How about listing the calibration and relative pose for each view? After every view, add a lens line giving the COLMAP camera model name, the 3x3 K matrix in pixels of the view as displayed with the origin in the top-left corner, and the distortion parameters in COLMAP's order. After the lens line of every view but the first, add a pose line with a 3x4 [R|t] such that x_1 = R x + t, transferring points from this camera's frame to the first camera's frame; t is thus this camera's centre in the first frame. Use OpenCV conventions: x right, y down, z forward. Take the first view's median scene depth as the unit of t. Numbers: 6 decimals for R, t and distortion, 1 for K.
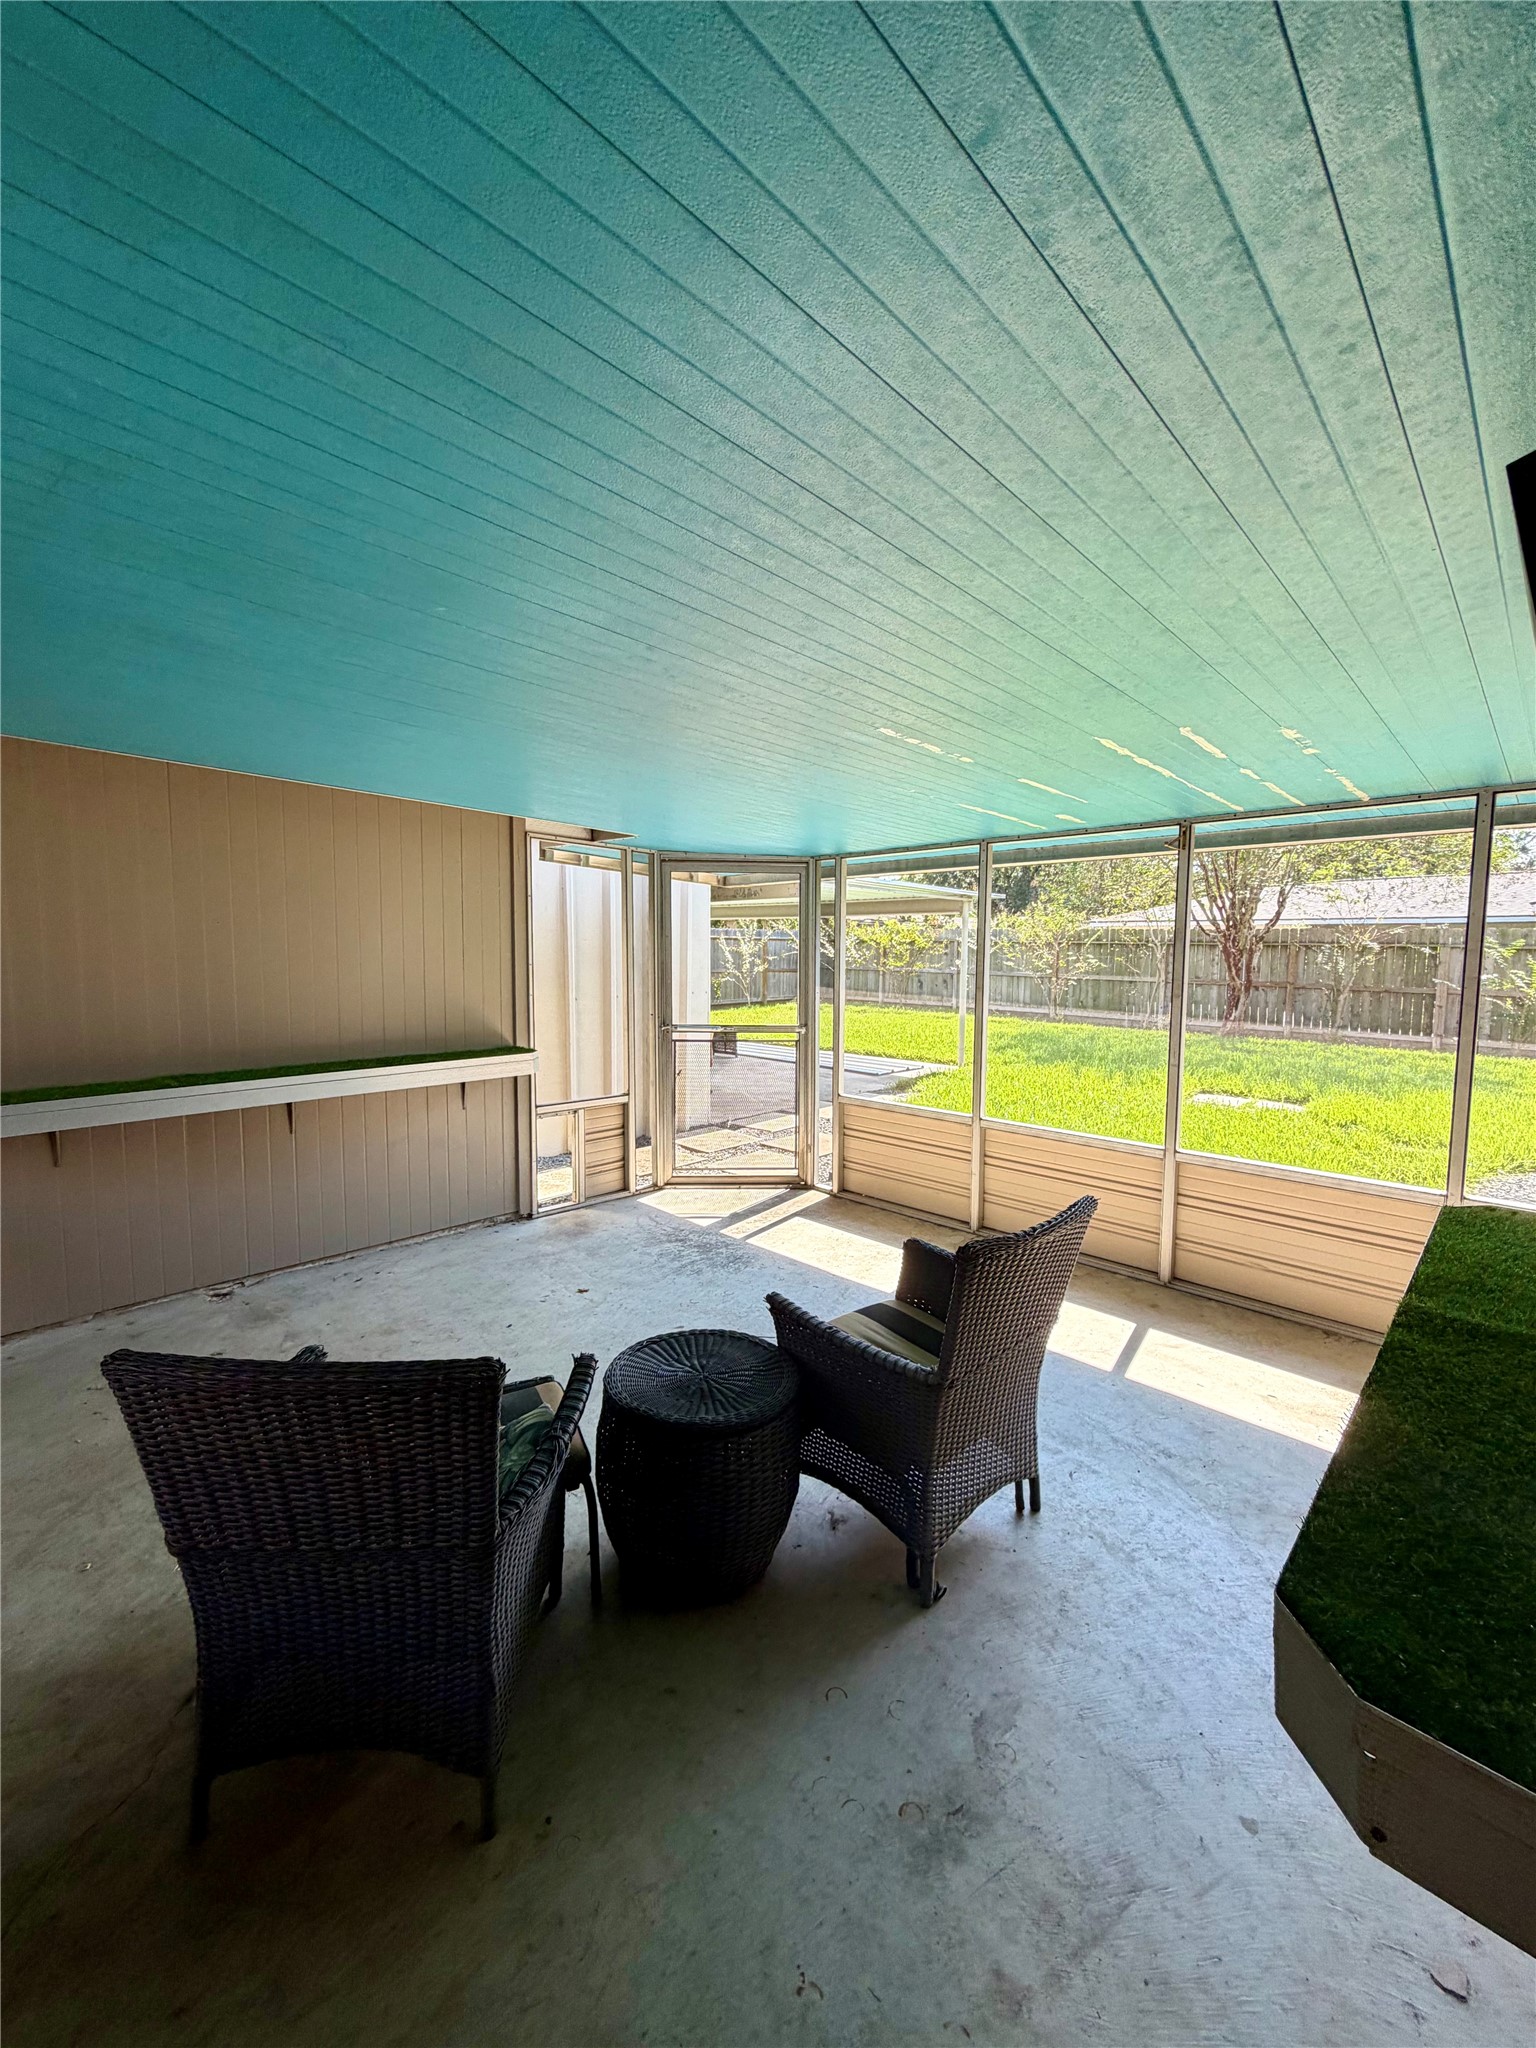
lens RADIAL K [[813.3, 0, 758.9], [0, 813.3, 1016.2], [0, 0, 1]] dist [-0.003119, -0.000227]
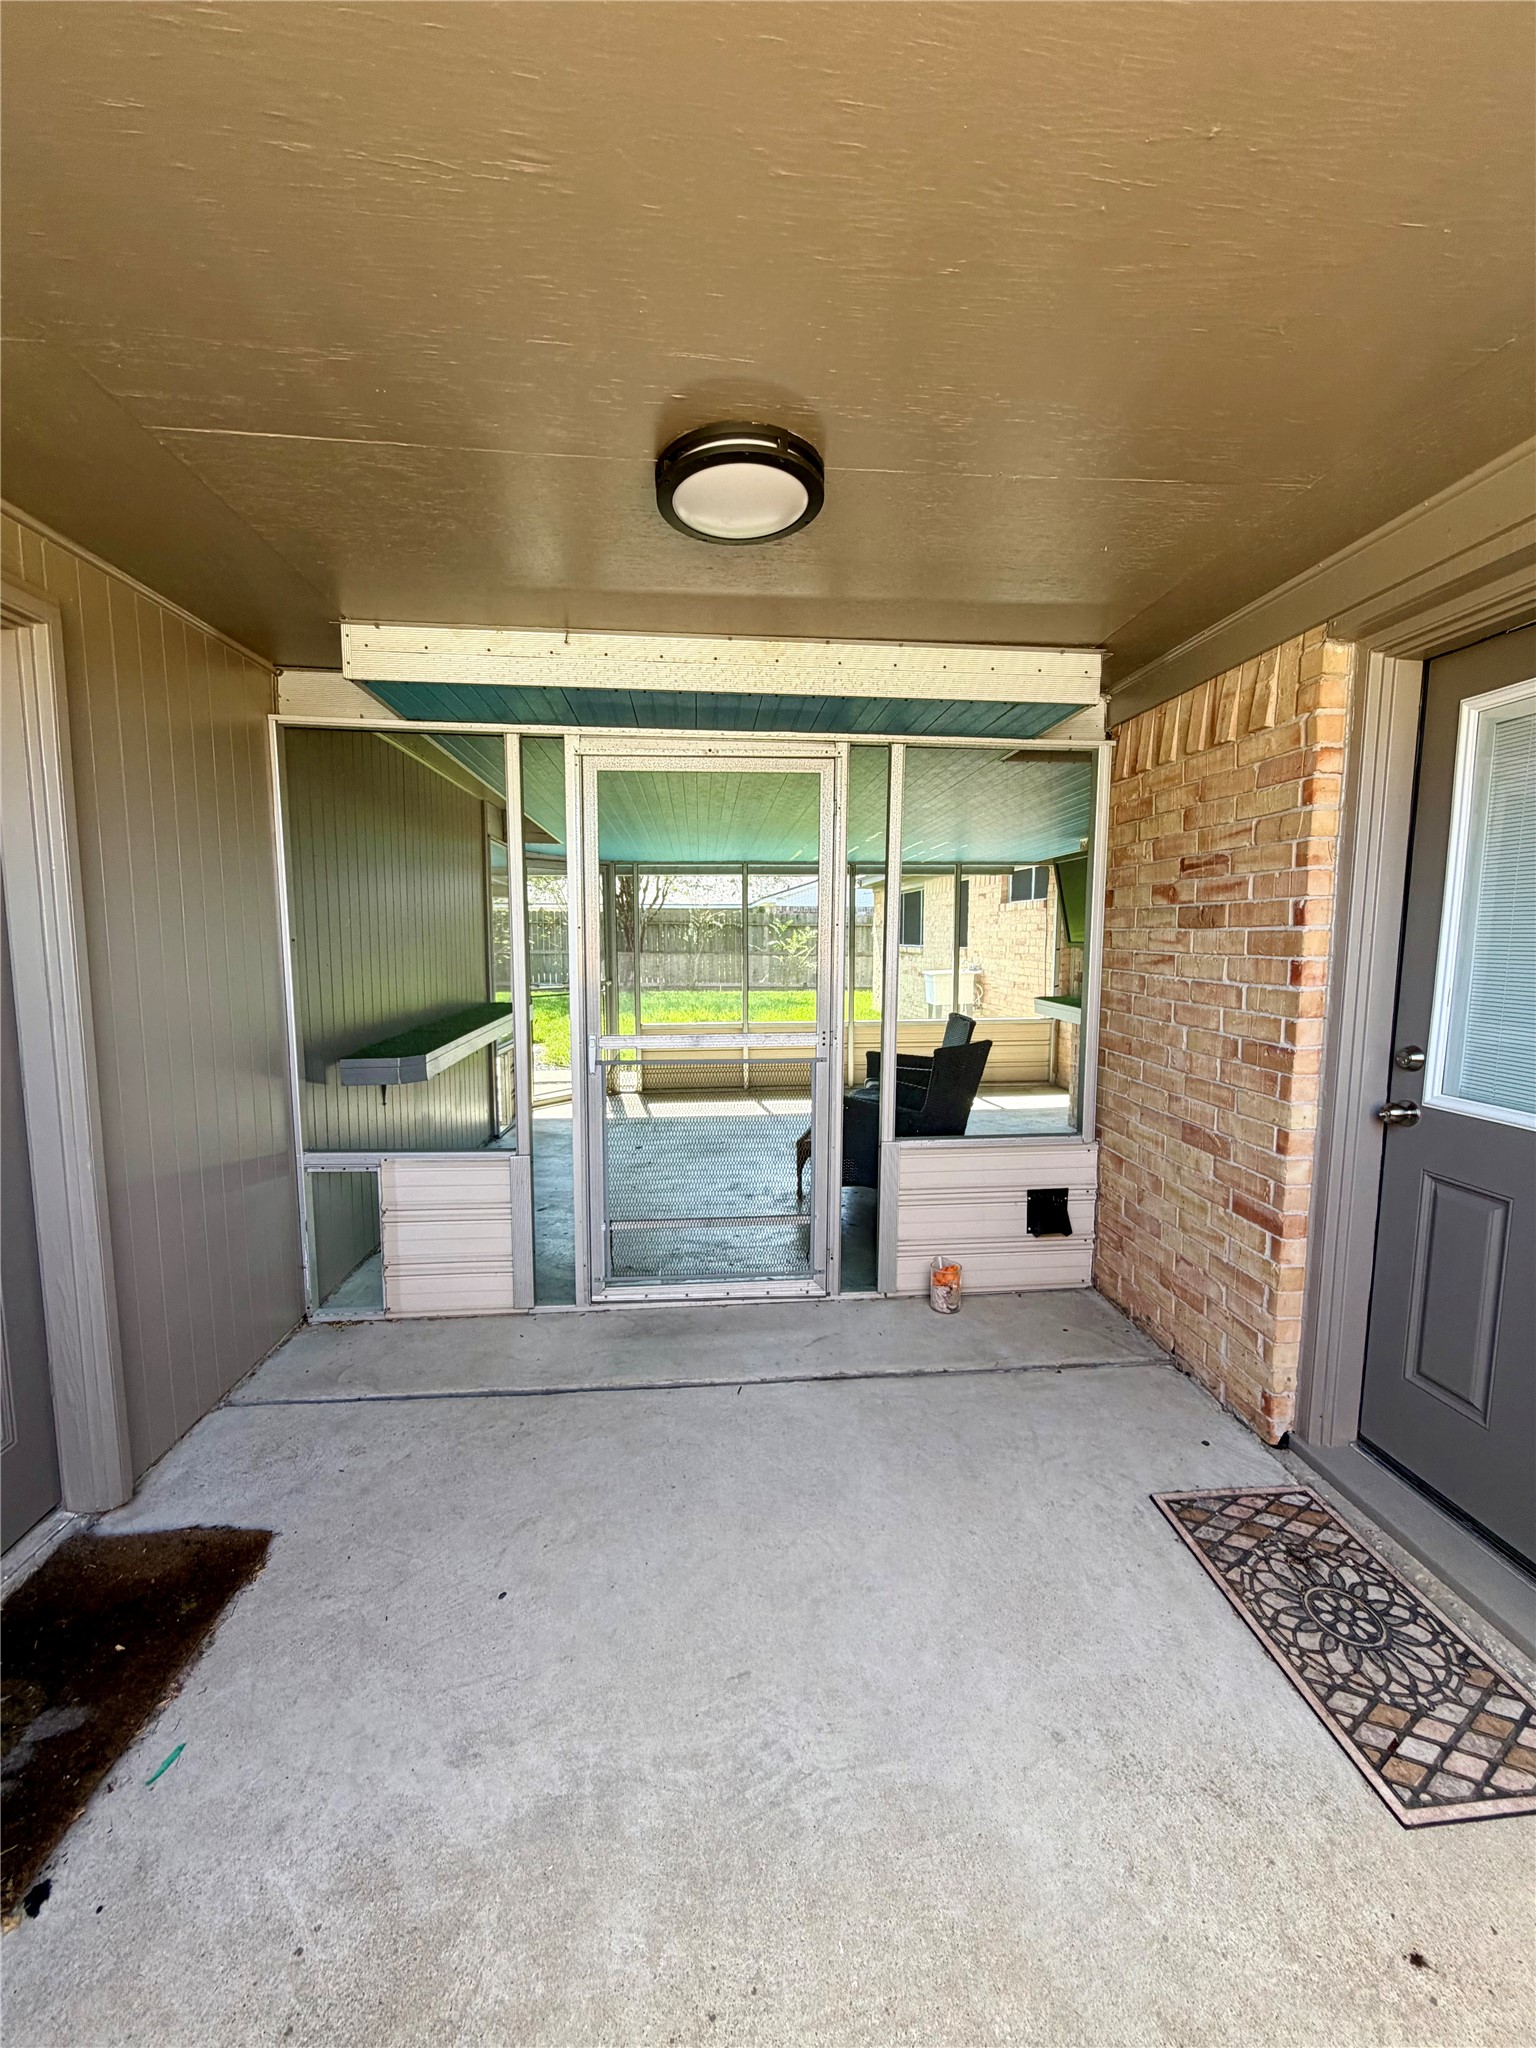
lens RADIAL K [[813.3, 0, 768.5], [0, 813.3, 1022.1], [0, 0, 1]] dist [-0.003119, -0.000227]
pose [[0.654654, -0.094944, 0.749942, -0.911810], [0.070943, 0.995419, 0.064093, 0.013304], [-0.752592, 0.011244, 0.658391, -0.166461]]
